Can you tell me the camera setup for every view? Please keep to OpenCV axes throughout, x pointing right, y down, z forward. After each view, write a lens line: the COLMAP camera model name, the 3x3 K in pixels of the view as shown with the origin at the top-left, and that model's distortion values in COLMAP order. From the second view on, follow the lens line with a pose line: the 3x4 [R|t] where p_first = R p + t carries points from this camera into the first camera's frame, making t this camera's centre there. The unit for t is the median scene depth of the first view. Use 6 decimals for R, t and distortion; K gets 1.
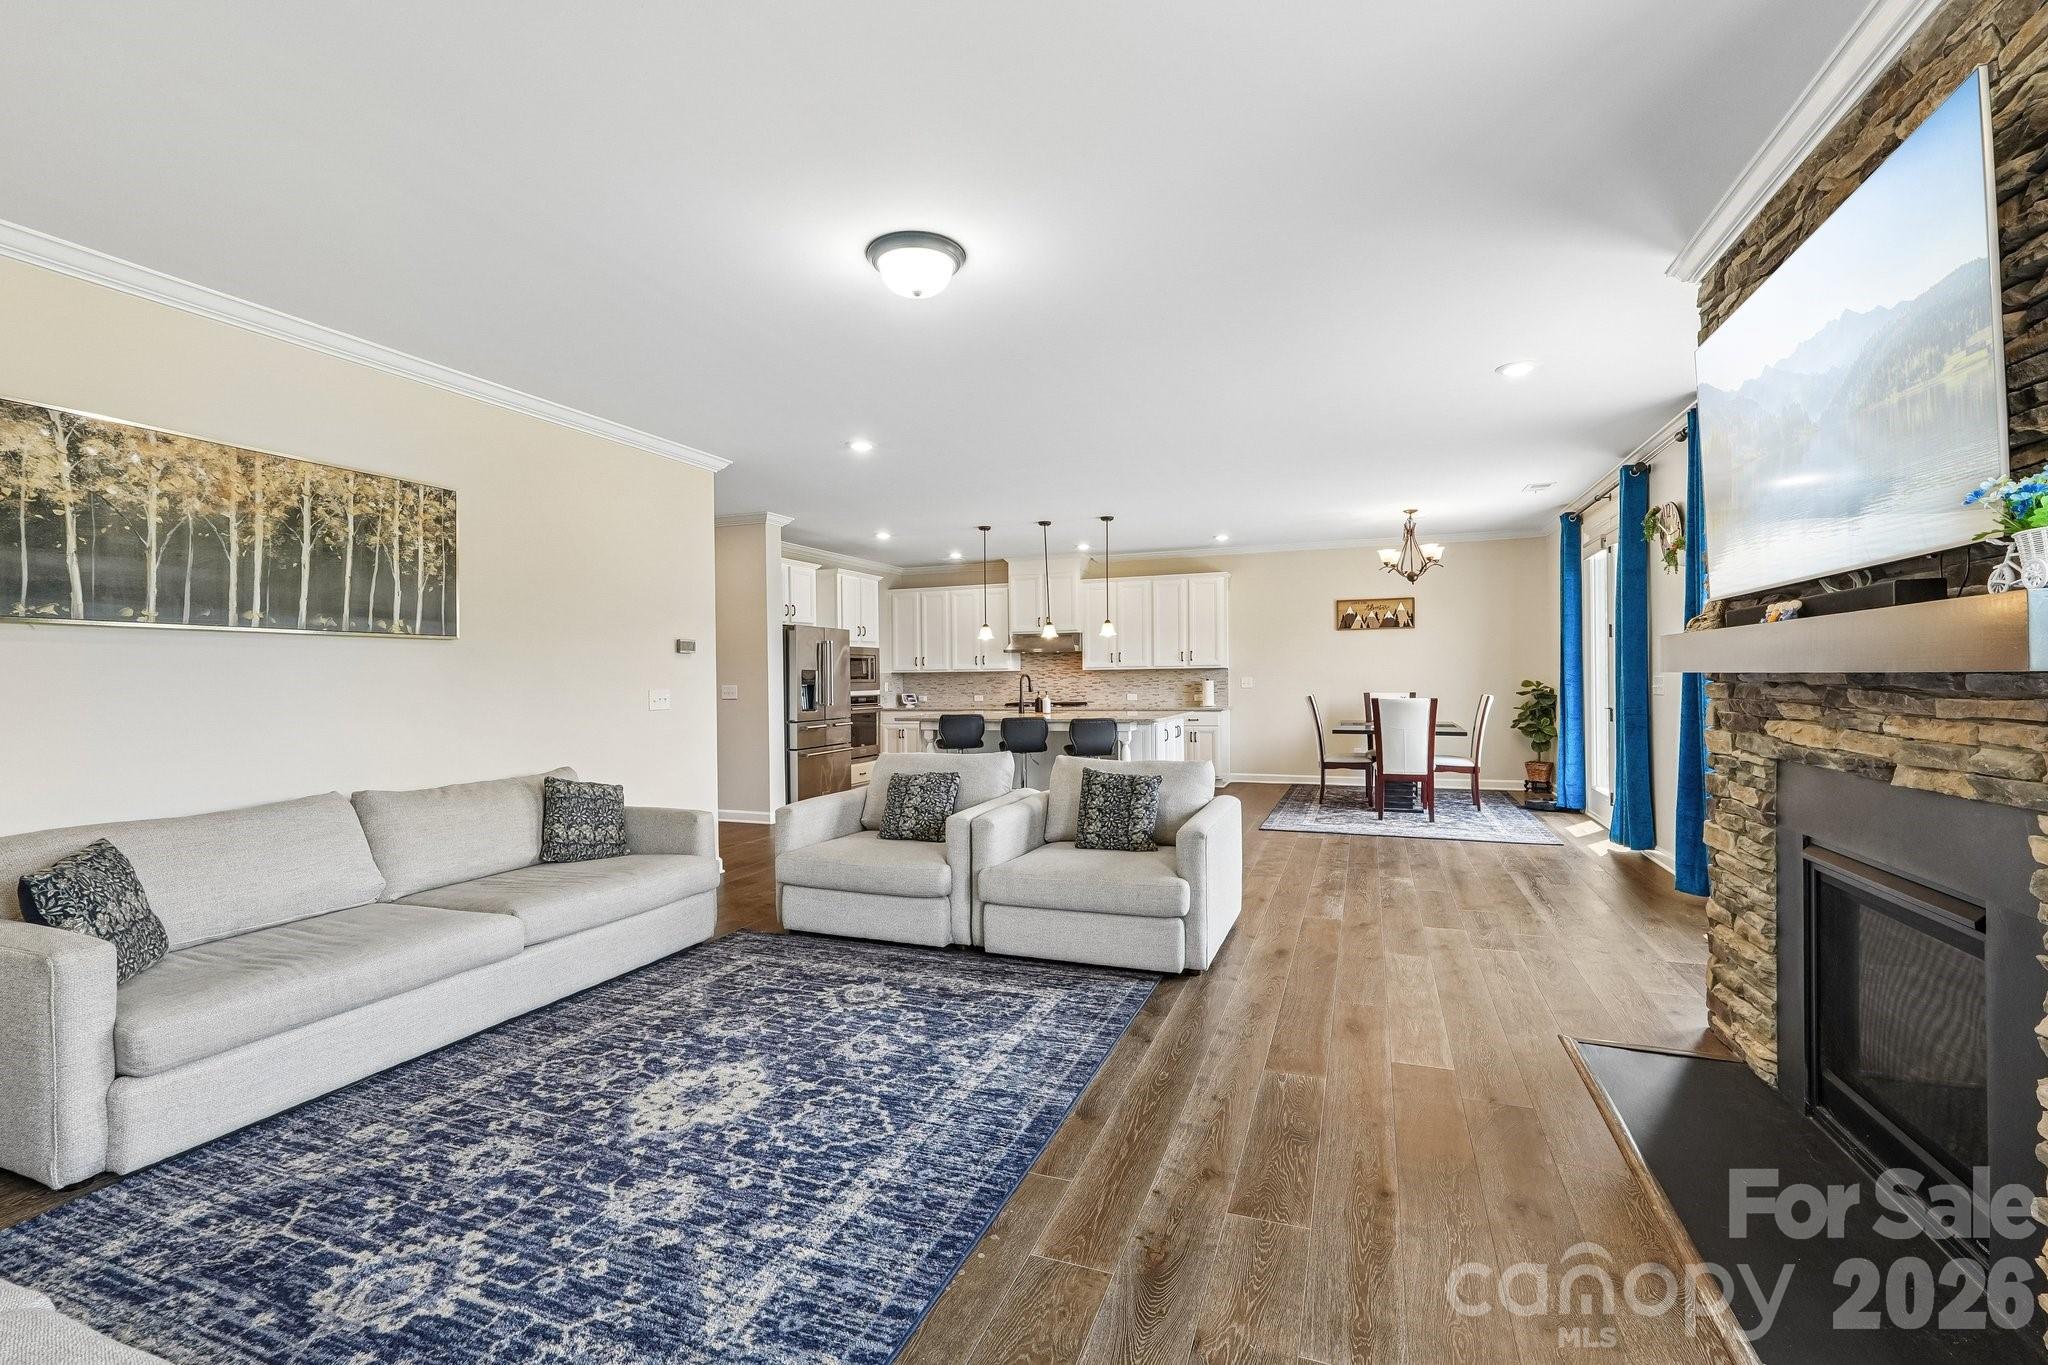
lens RADIAL K [[874.5, 0, 995.7], [0, 874.5, 663.2], [0, 0, 1]] dist [-0.015088, 0.006249]
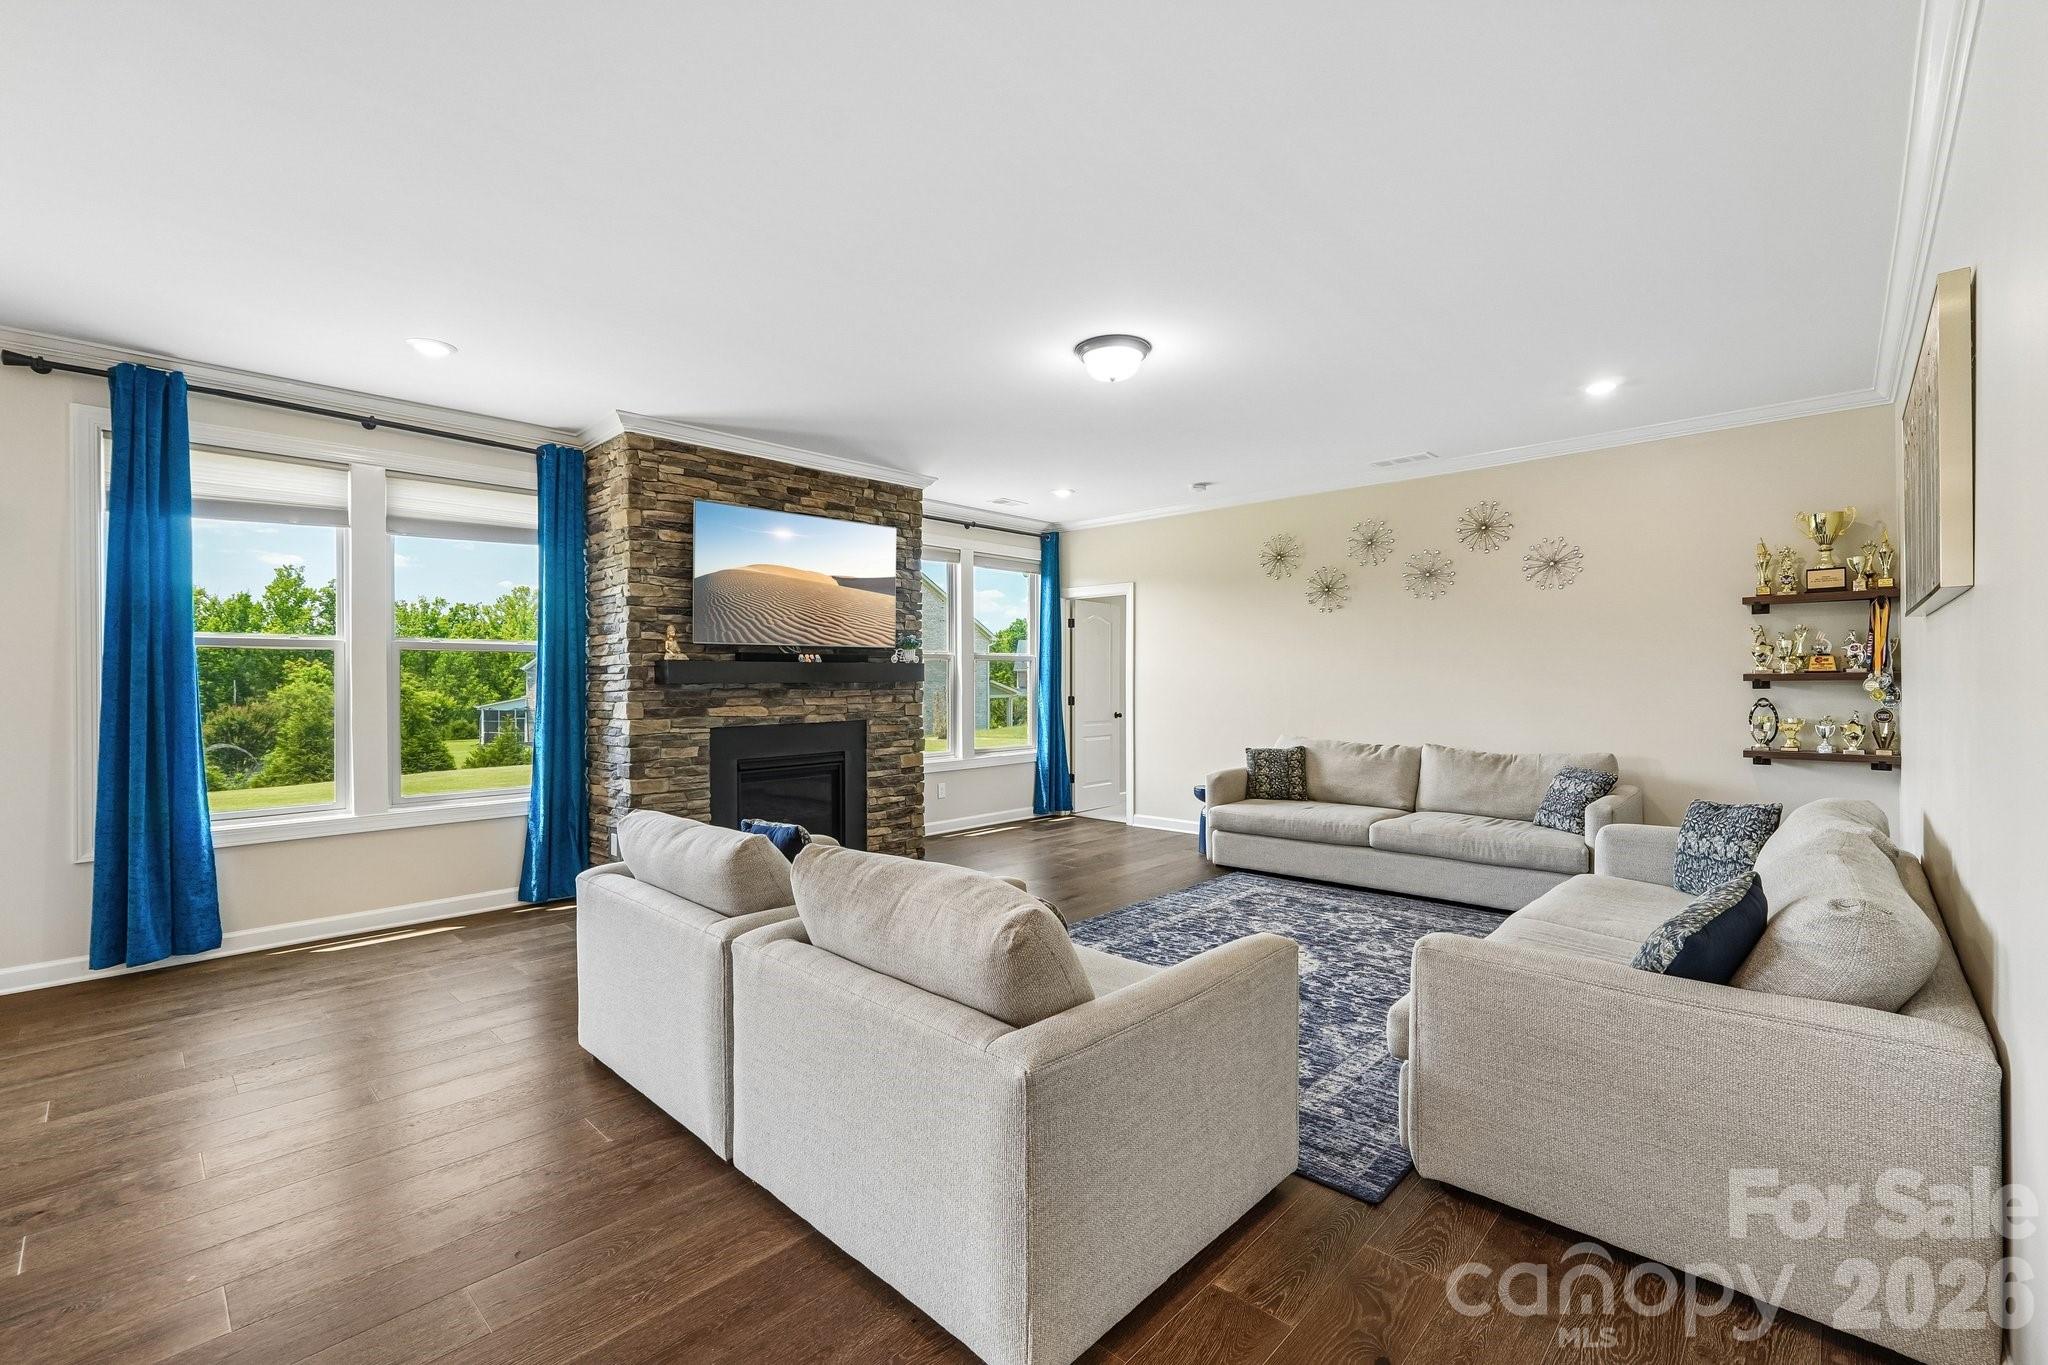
lens RADIAL K [[874.5, 0, 1031.9], [0, 874.5, 681.6], [0, 0, 1]] dist [-0.015088, 0.006249]
pose [[-0.936415, 0.020688, 0.350284, -0.402129], [0.013681, 0.999654, -0.022465, 0.036768], [-0.350628, -0.016244, -0.936374, 2.124708]]
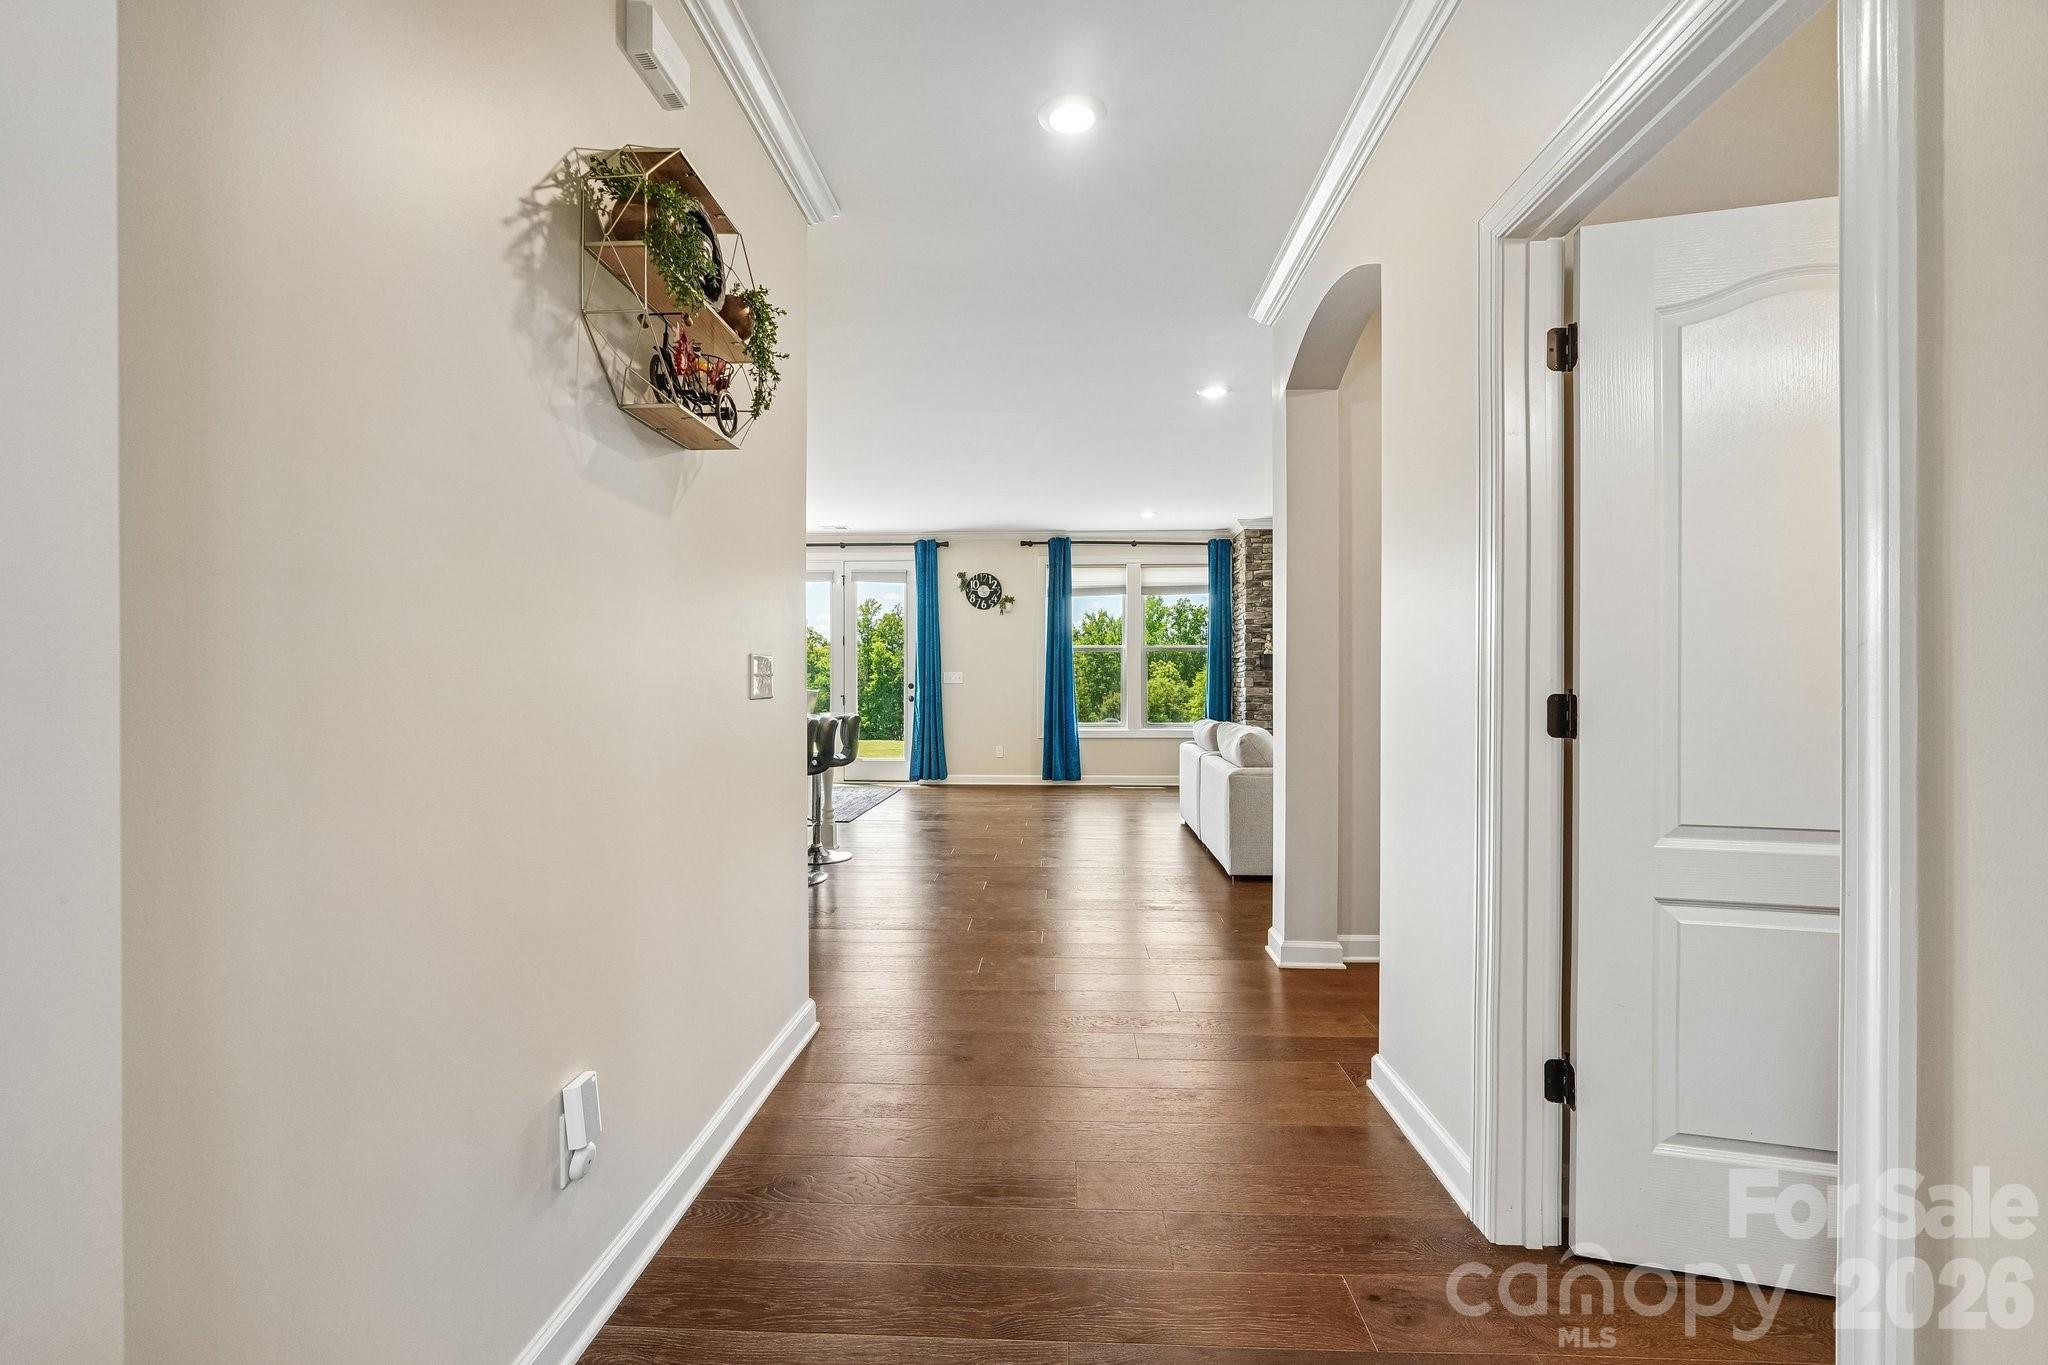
lens RADIAL K [[874.5, 0, 1023.6], [0, 874.5, 680.4], [0, 0, 1]] dist [-0.015088, 0.006249]
pose [[-0.347599, 0.016773, 0.937493, -1.553096], [-0.012249, 0.999673, -0.022428, 0.107845], [-0.937563, -0.019279, -0.347280, 2.563611]]
